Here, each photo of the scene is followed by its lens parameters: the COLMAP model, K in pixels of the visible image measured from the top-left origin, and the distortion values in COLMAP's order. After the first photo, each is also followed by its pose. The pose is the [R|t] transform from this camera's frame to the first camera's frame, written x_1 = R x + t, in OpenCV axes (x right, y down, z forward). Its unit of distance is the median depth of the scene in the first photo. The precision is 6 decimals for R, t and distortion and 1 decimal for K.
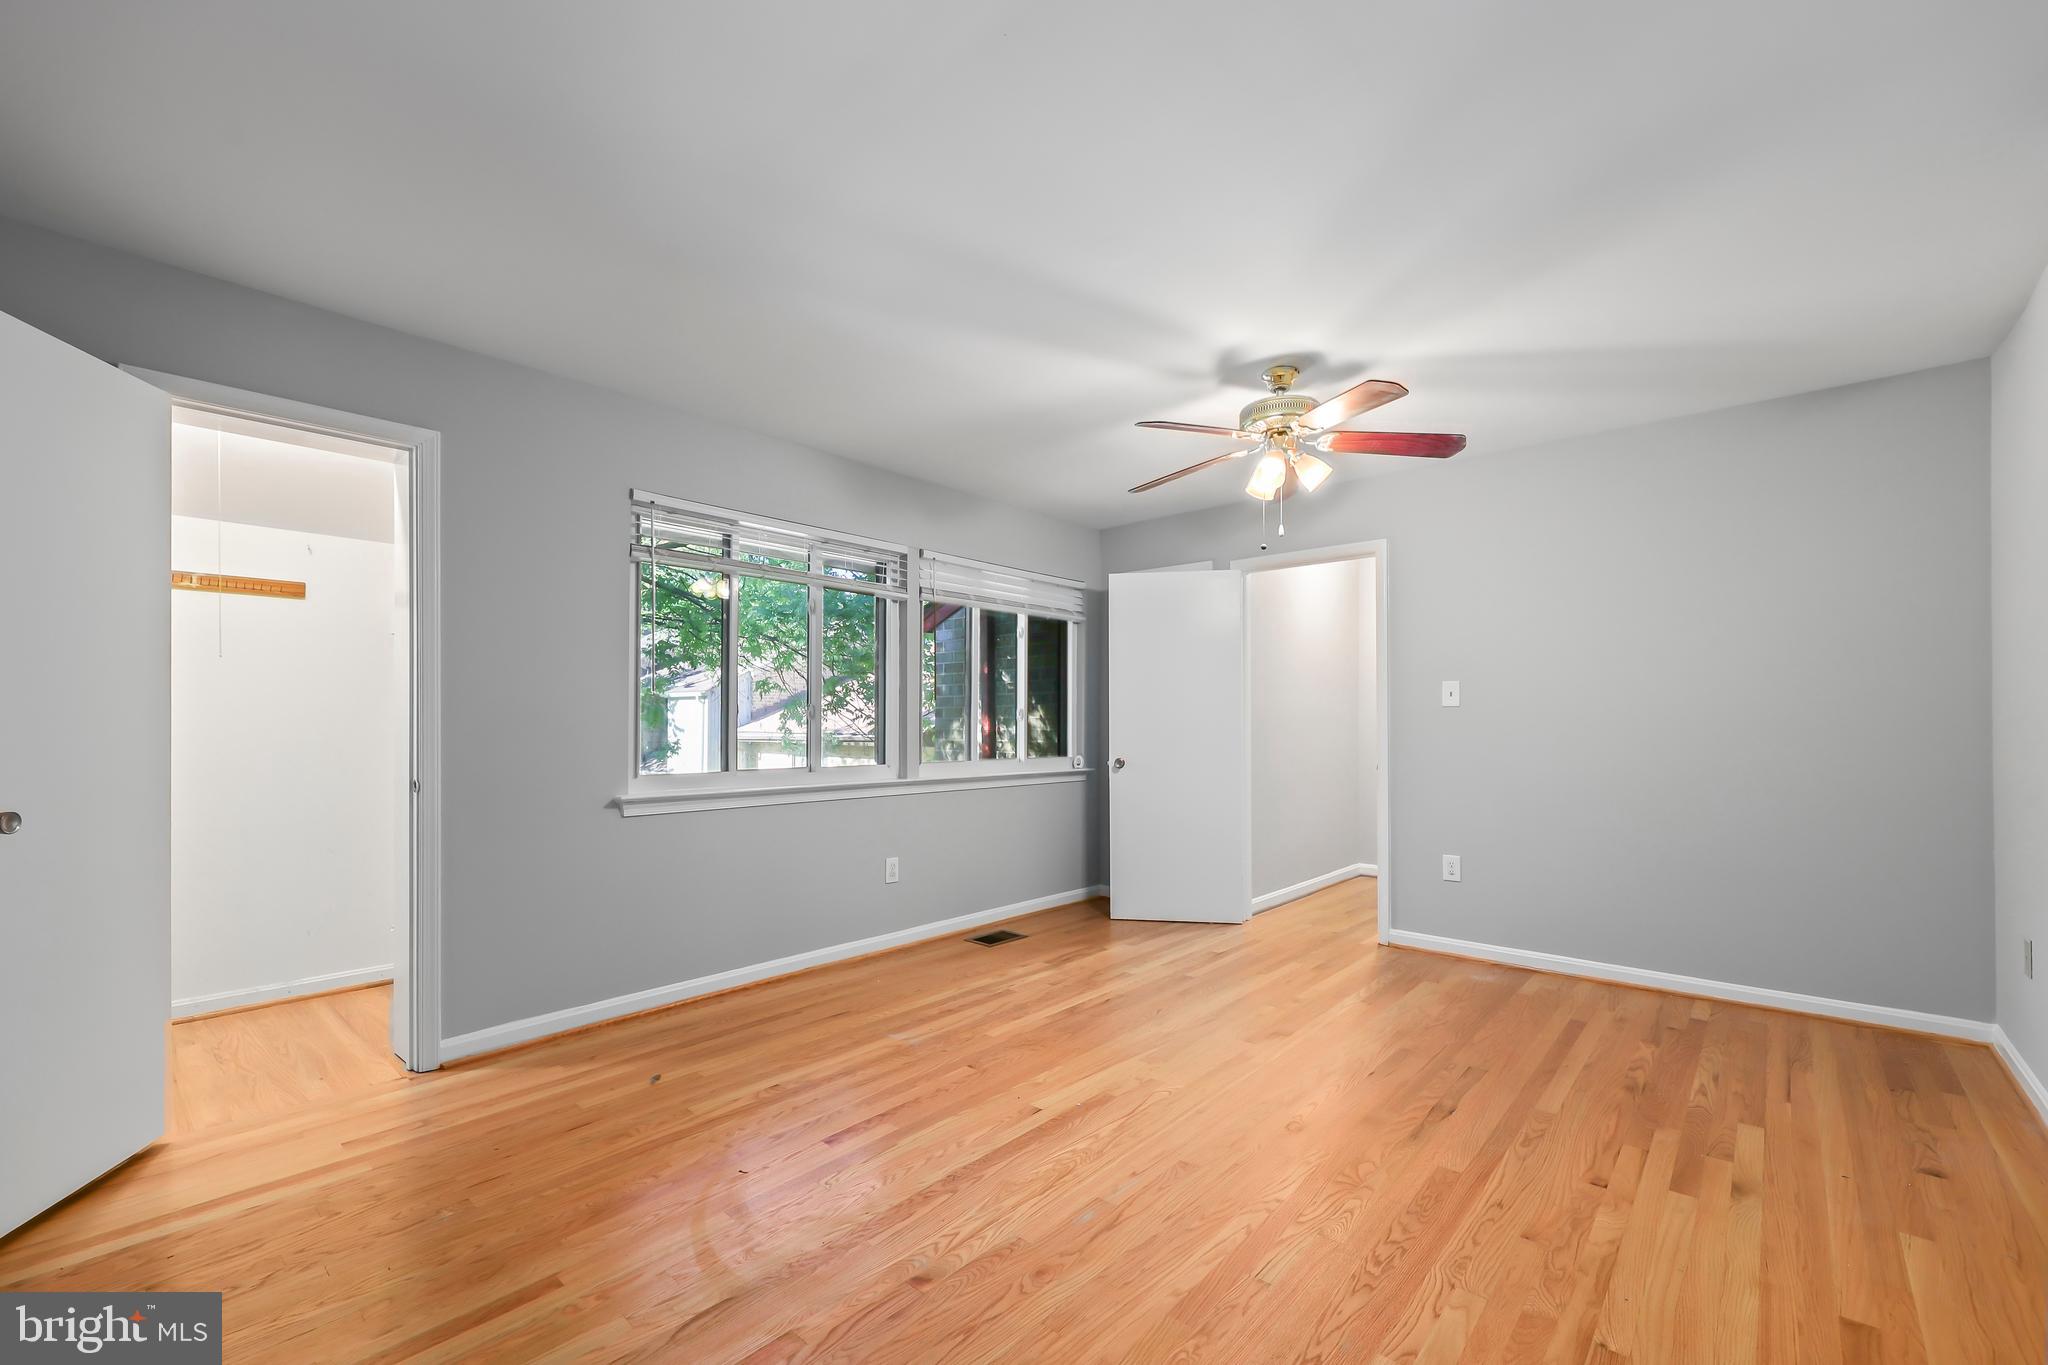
lens RADIAL K [[832.1, 0, 1049.9], [0, 832.1, 717.8], [0, 0, 1]] dist [-0.000303, 0.000403]
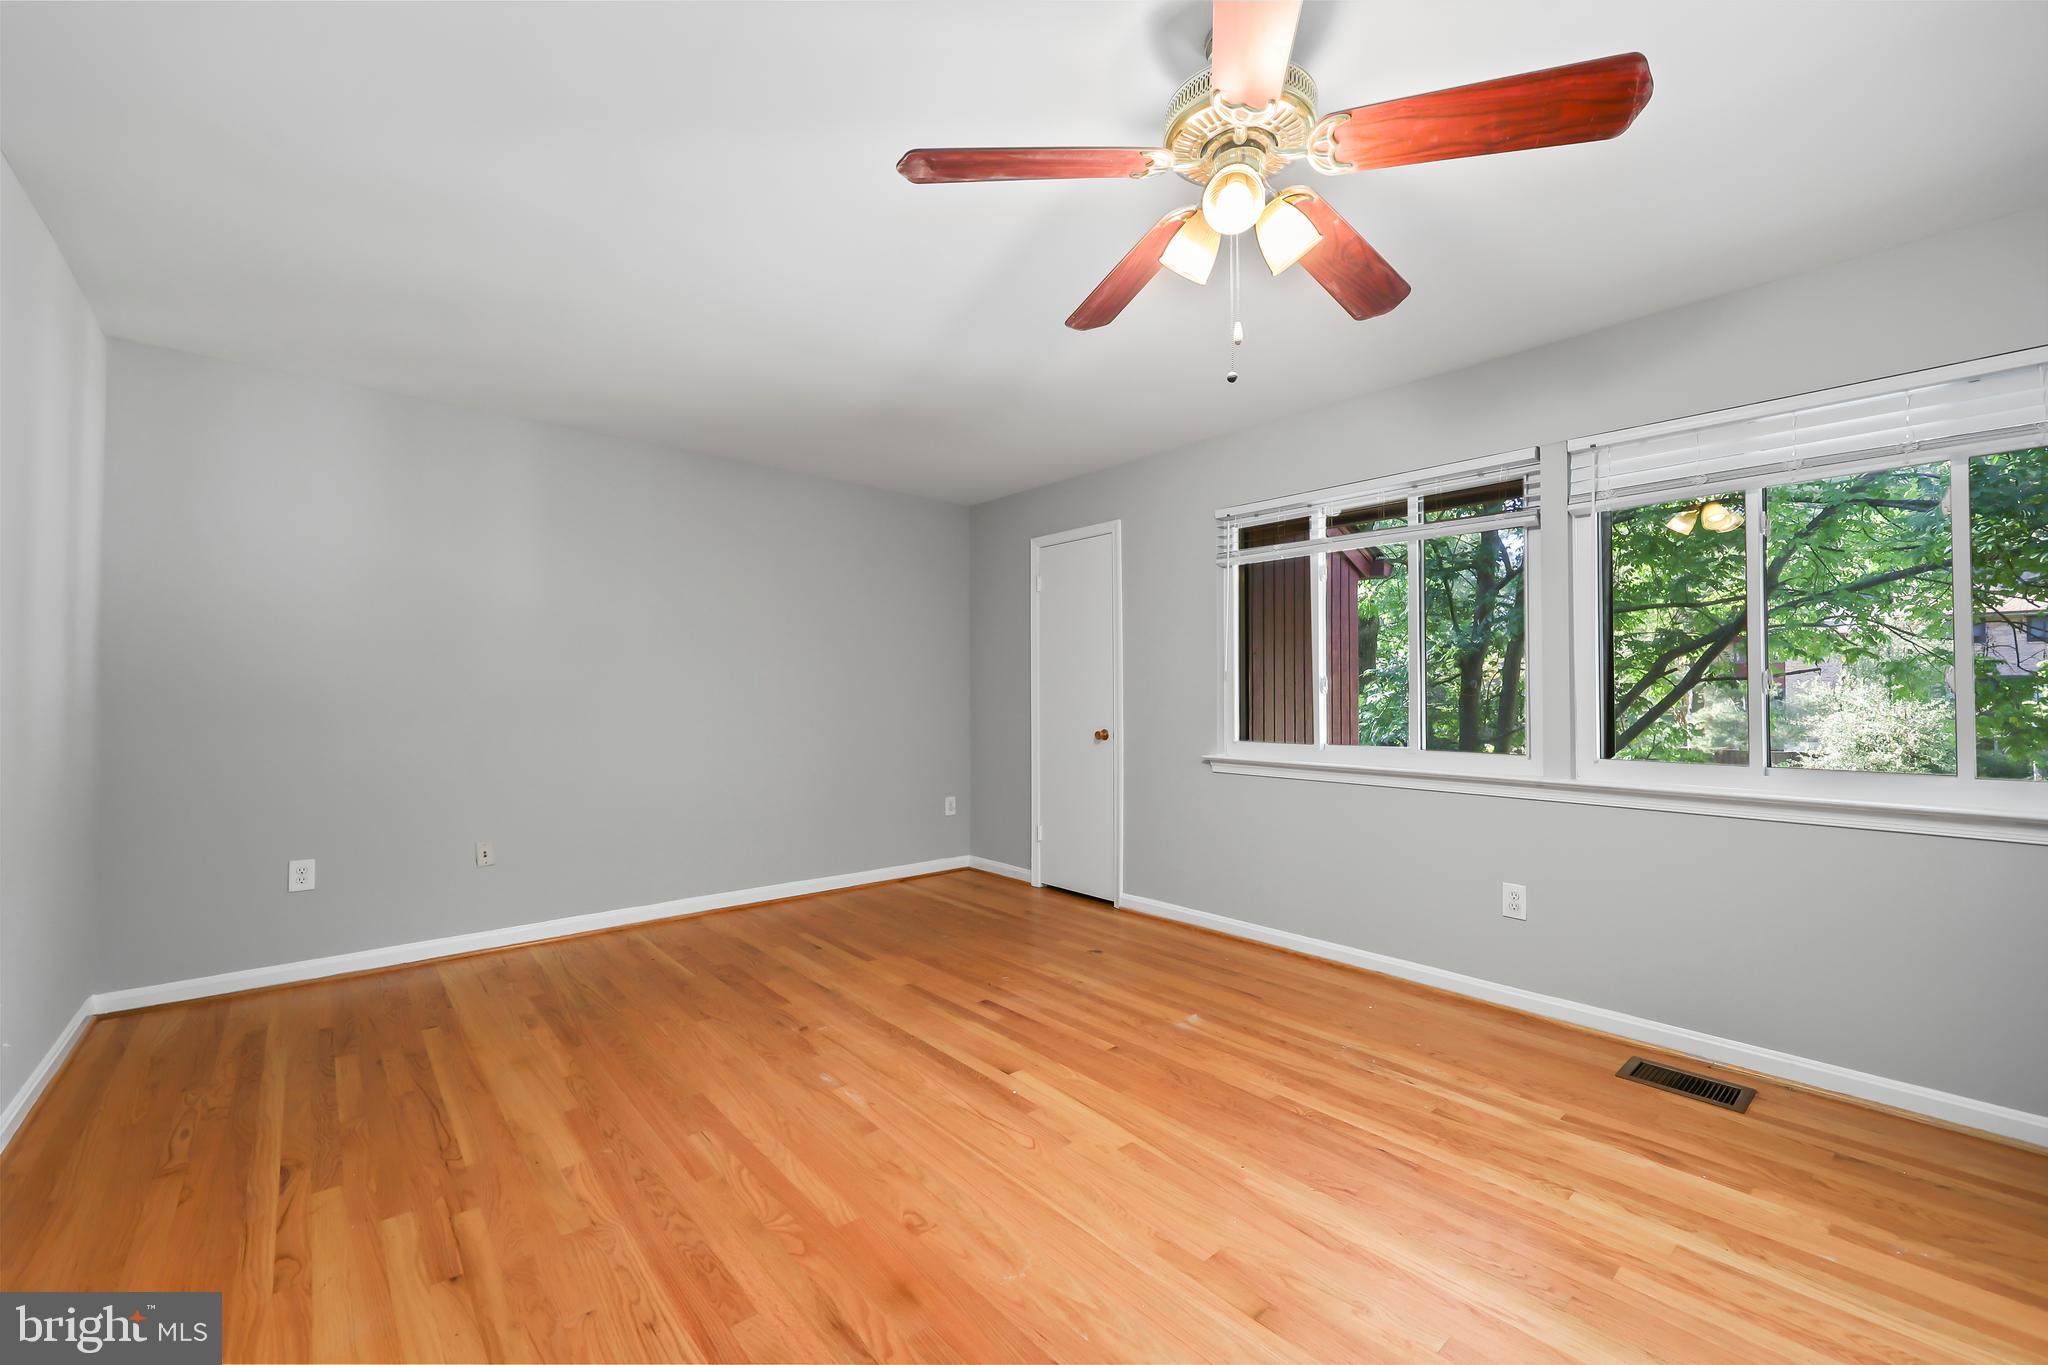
lens RADIAL K [[832.1, 0, 1026.3], [0, 832.1, 684.6], [0, 0, 1]] dist [-0.000303, 0.000403]
pose [[-0.136339, -0.011867, -0.990591, 0.752451], [0.005650, 0.999903, -0.012756, 0.001638], [0.990646, -0.007336, -0.136258, 0.866124]]
